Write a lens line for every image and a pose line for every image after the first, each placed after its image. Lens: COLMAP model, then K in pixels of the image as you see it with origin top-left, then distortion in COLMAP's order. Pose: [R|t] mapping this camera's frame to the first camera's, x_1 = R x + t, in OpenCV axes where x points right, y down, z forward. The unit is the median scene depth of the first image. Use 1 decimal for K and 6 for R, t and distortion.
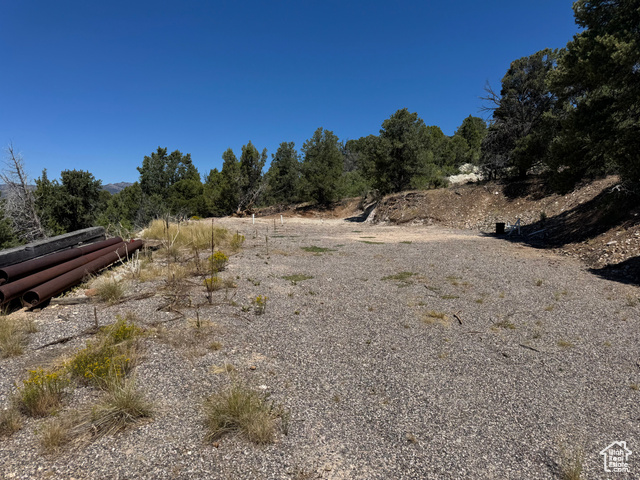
lens RADIAL K [[434.8, 0, 316.7], [0, 434.8, 240.1], [0, 0, 1]] dist [-0.001312, -0.012167]
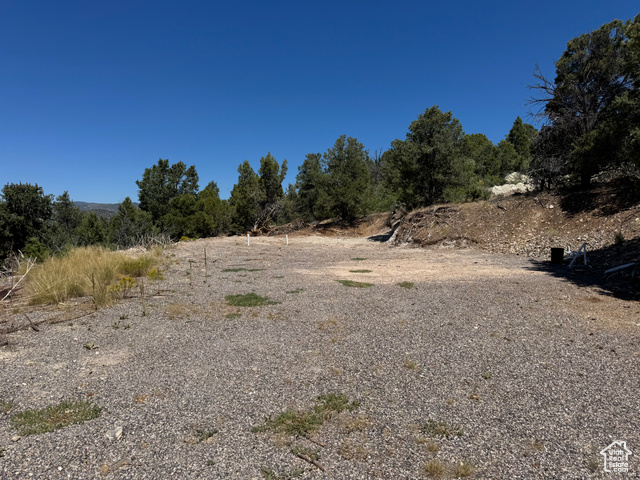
lens RADIAL K [[434.8, 0, 323.2], [0, 434.8, 241.1], [0, 0, 1]] dist [-0.001312, -0.012167]
pose [[0.995776, -0.001530, -0.091803, 0.064238], [-0.001404, 0.999490, -0.031889, -0.017218], [0.091805, 0.031884, 0.995266, 0.156362]]
